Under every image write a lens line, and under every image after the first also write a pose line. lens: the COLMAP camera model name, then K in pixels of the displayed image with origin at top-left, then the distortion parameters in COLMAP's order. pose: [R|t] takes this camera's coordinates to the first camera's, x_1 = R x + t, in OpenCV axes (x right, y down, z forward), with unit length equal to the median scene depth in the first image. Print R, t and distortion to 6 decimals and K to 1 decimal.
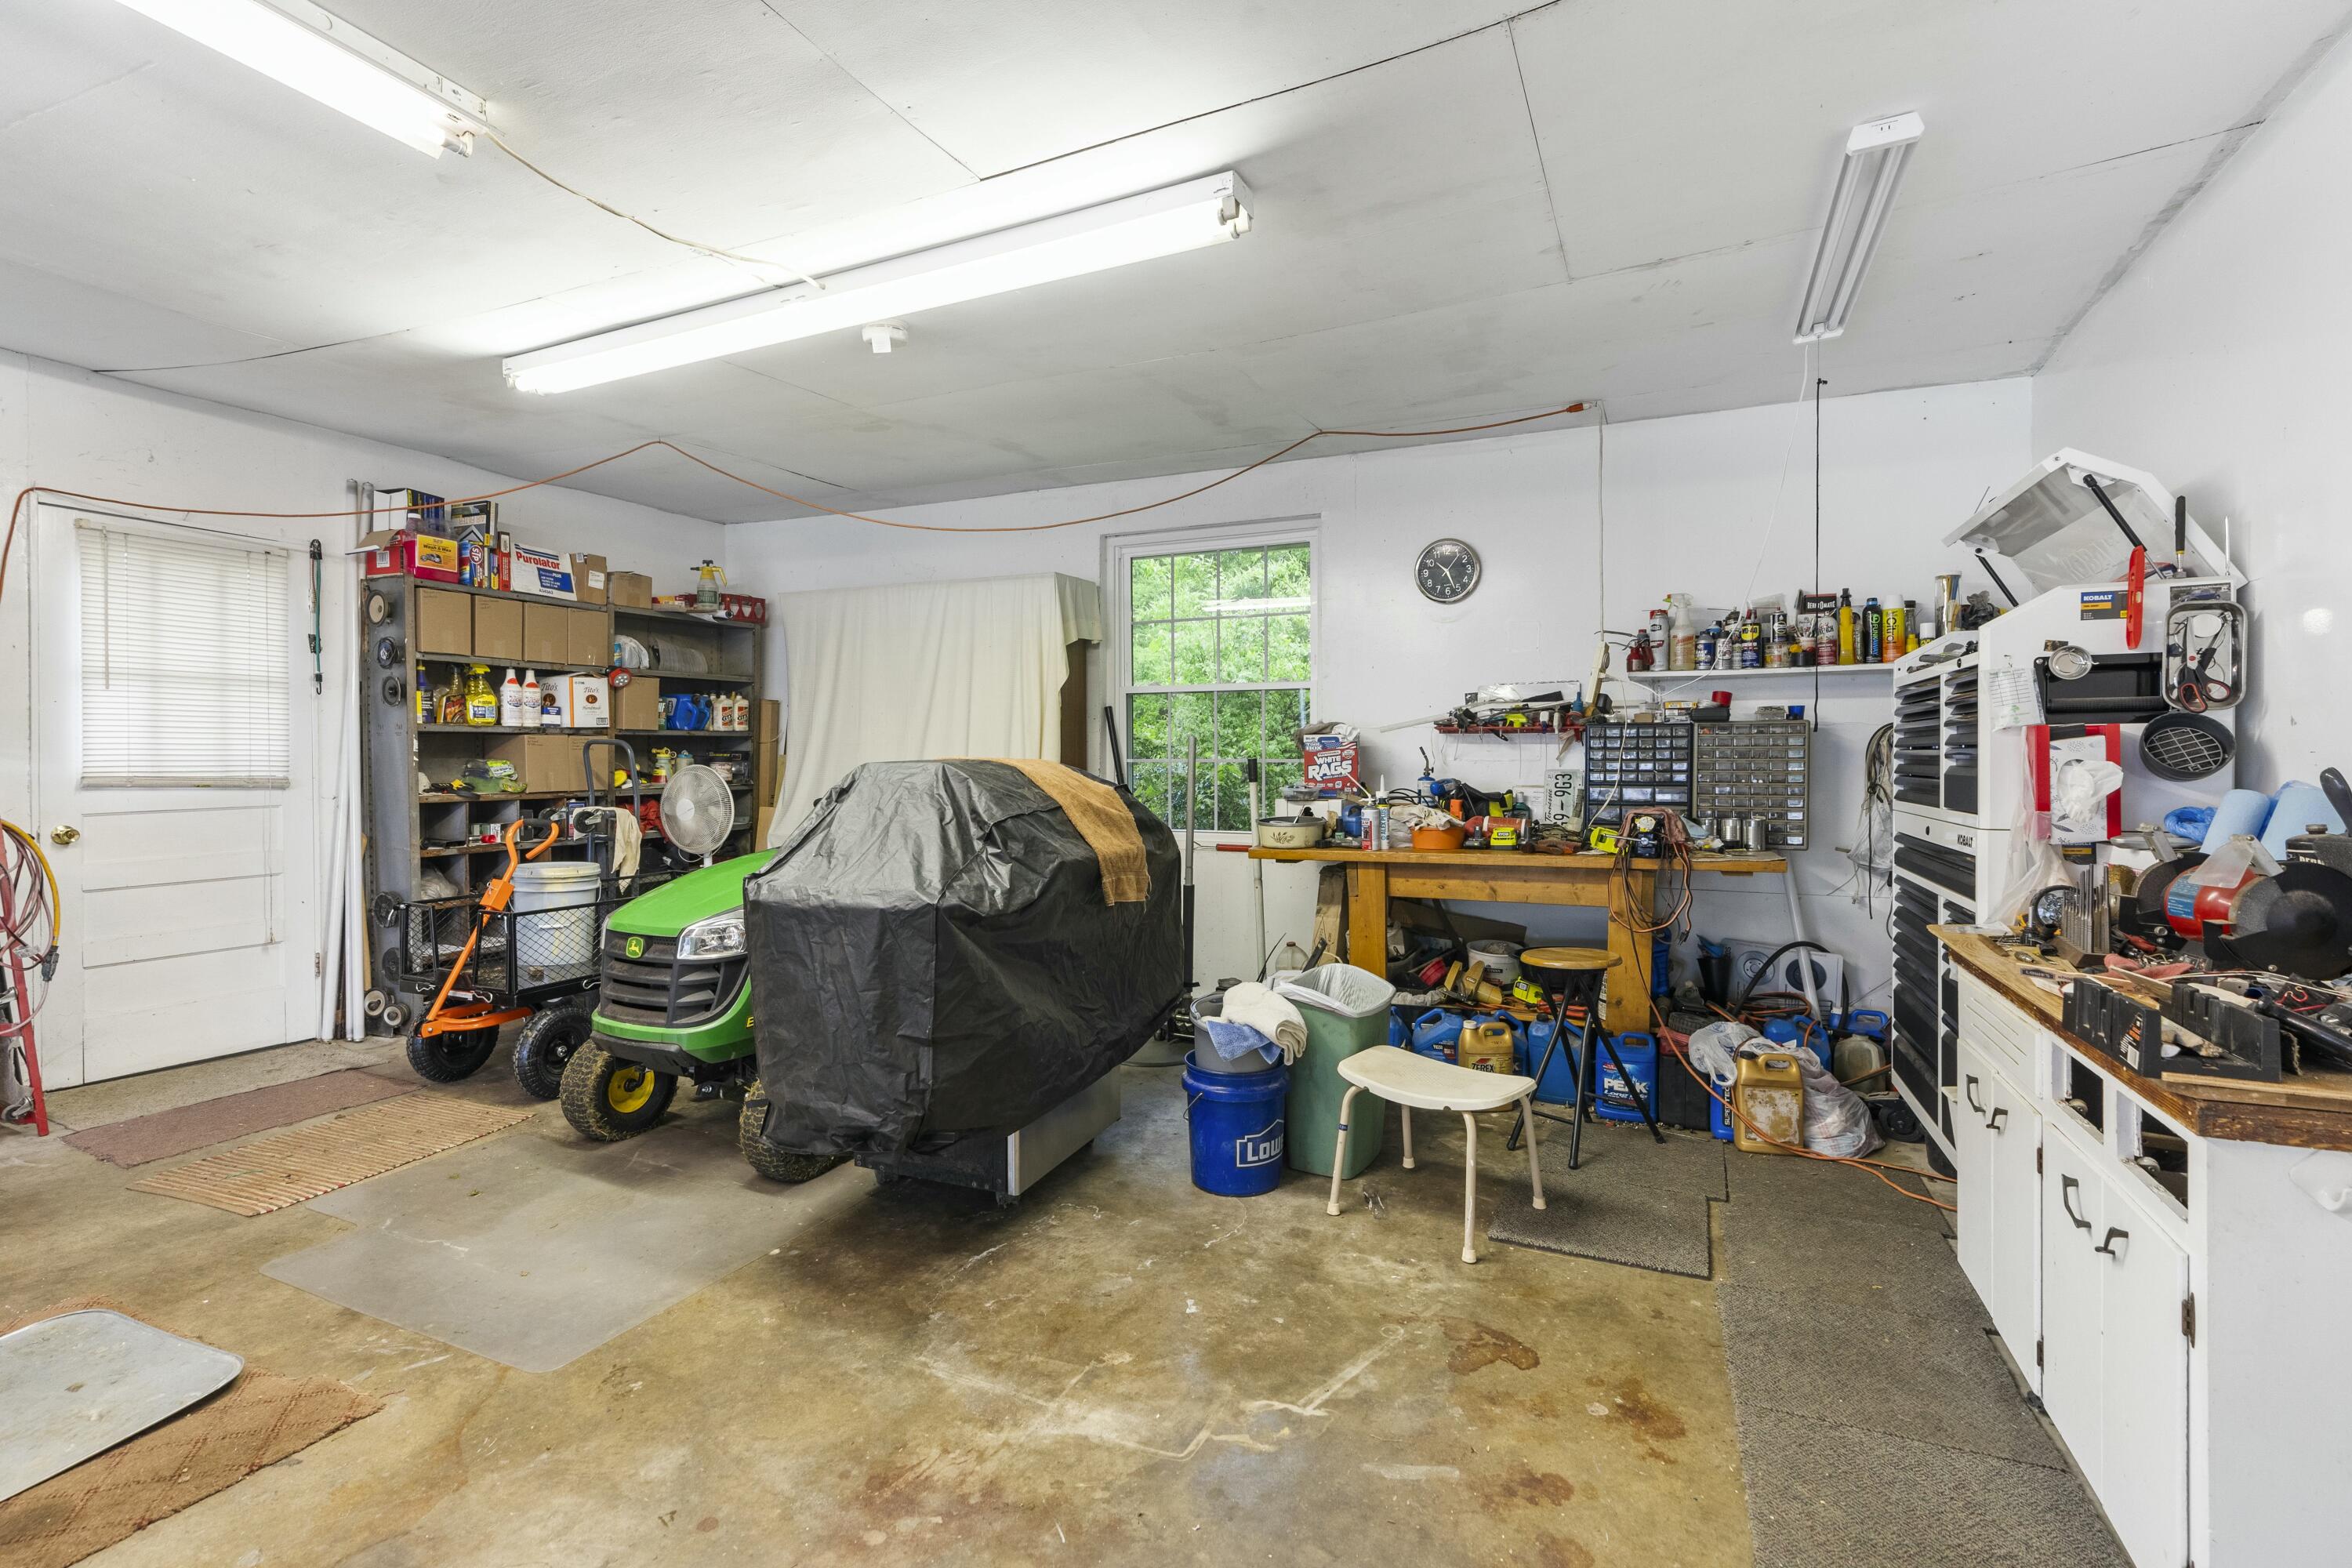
lens RADIAL K [[1077.8, 0, 1162.8], [0, 1077.8, 768.4], [0, 0, 1]] dist [-0.007408, 0.001924]
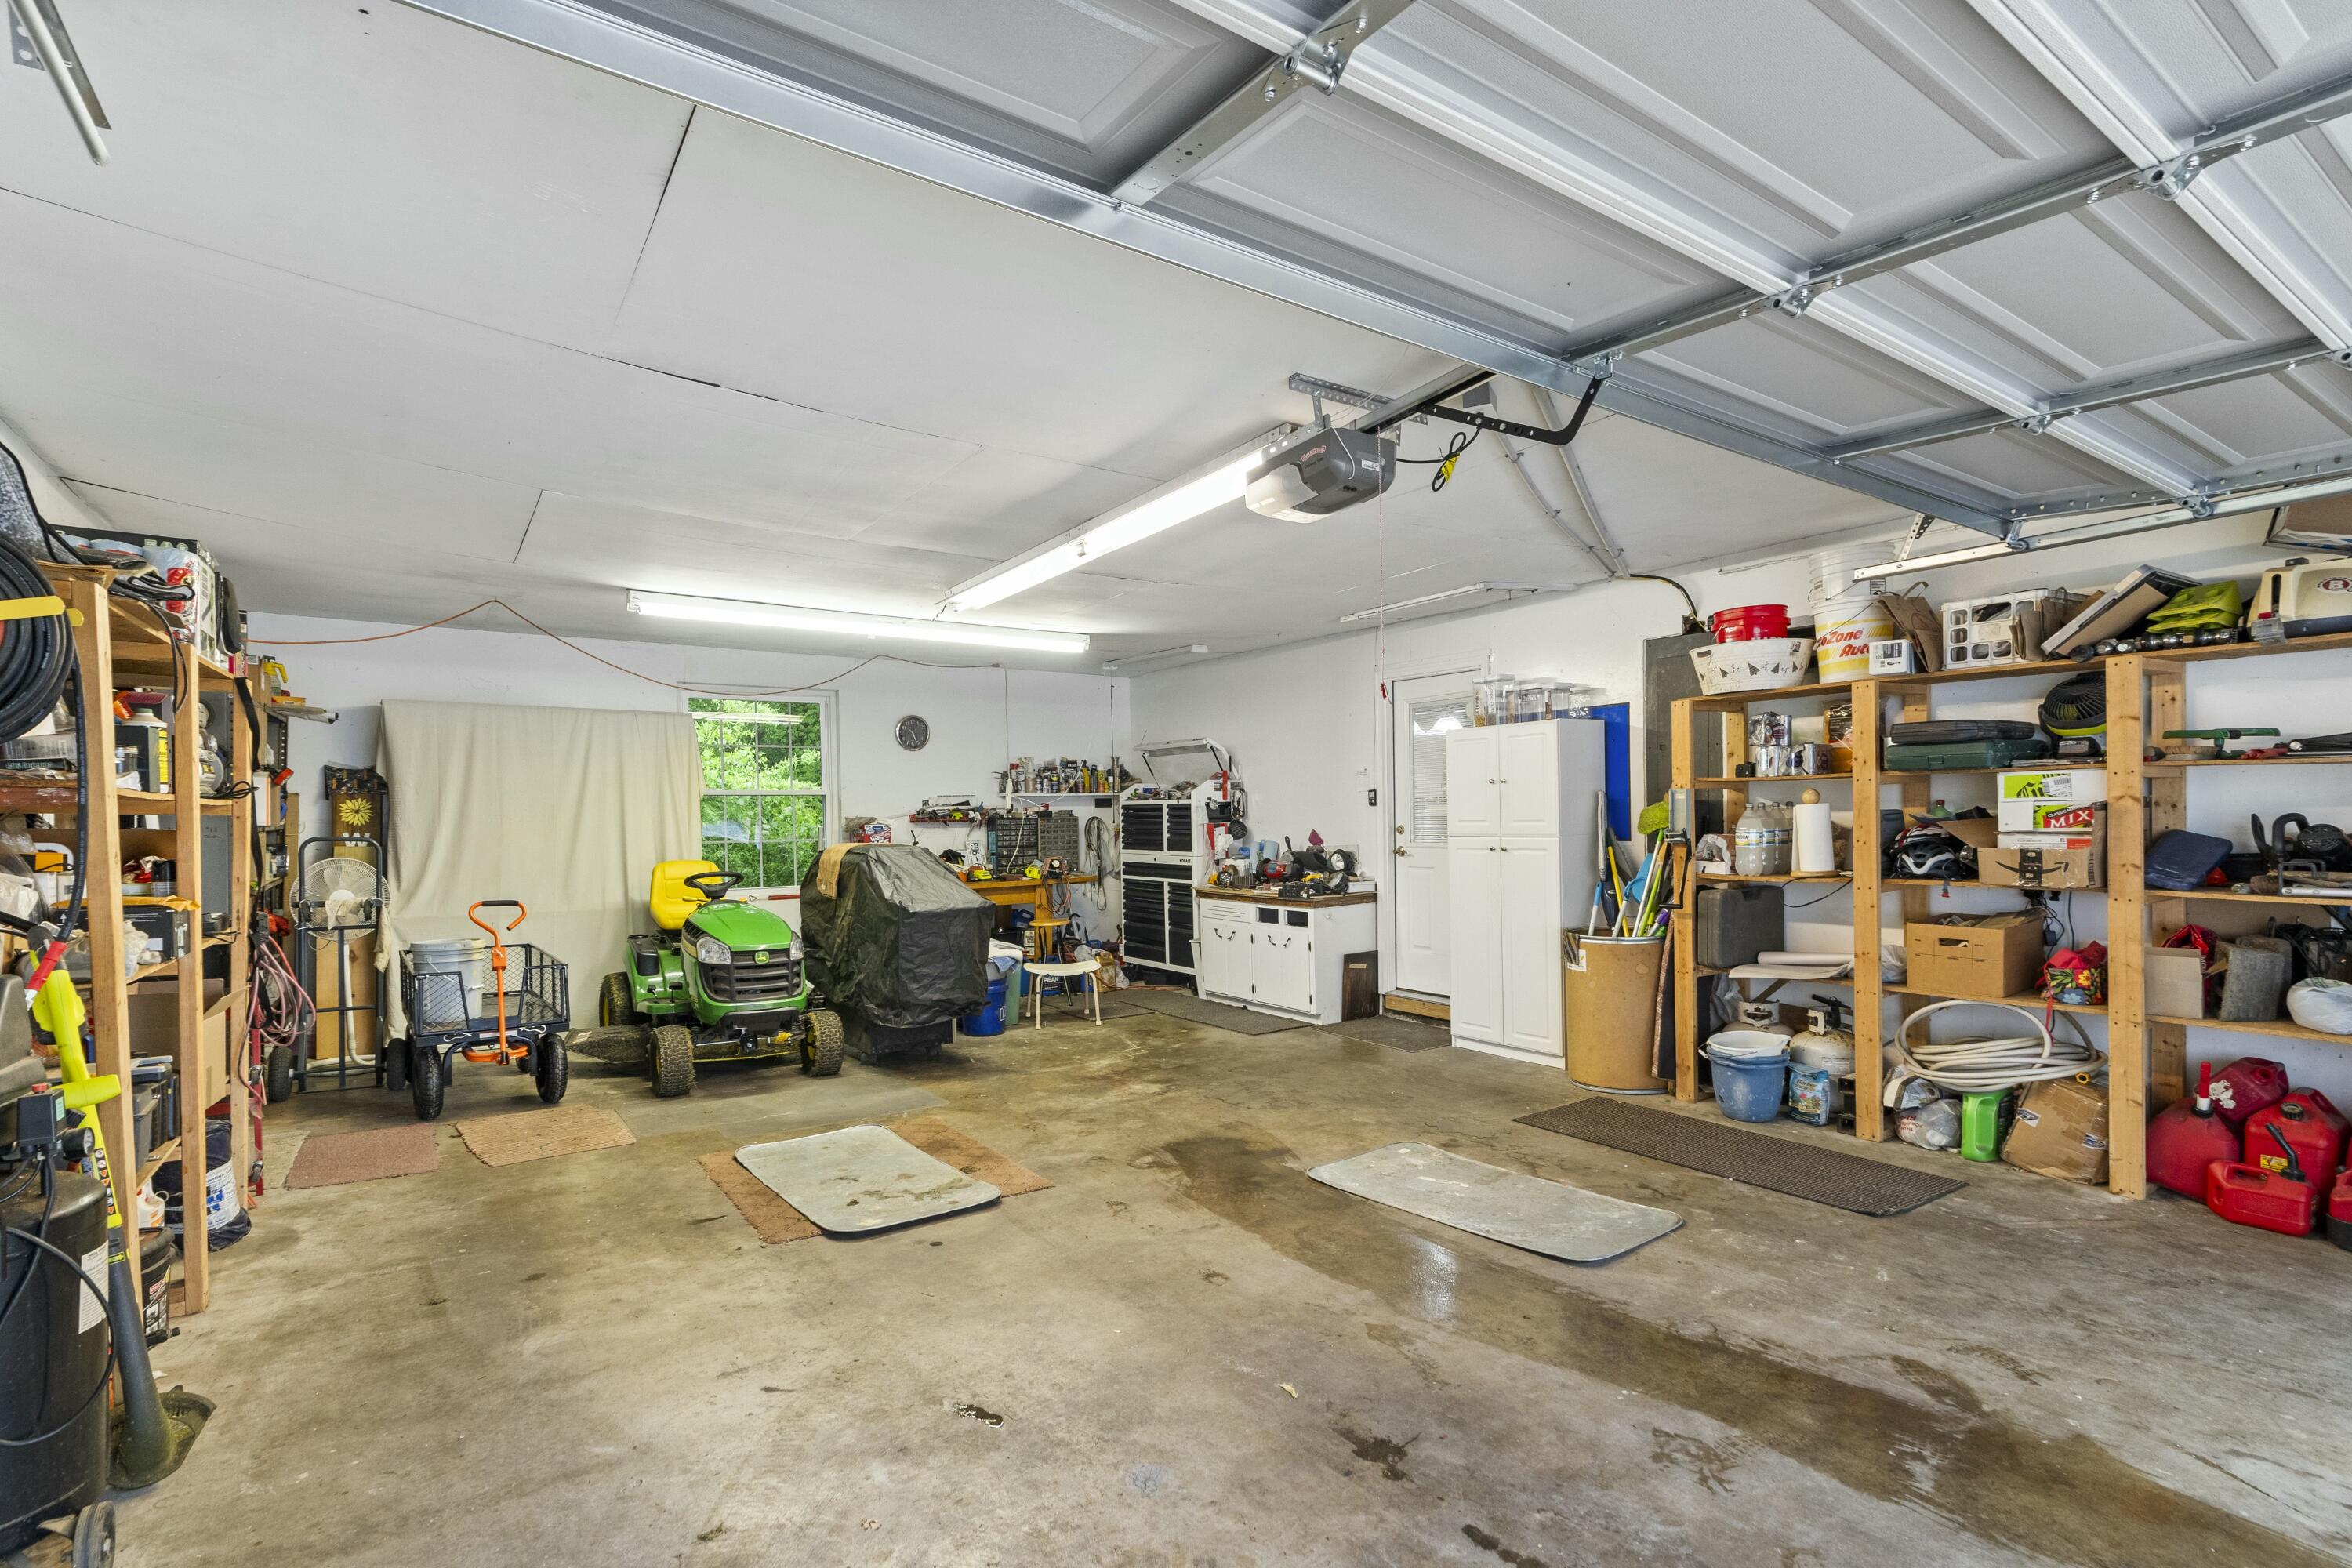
lens RADIAL K [[1077.8, 0, 1180.5], [0, 1077.8, 803.6], [0, 0, 1]] dist [-0.007408, 0.001924]
pose [[0.503050, 0.007678, 0.864223, -1.896289], [0.019570, 0.999603, -0.020273, -0.032610], [-0.864036, 0.027111, 0.502700, -0.524073]]
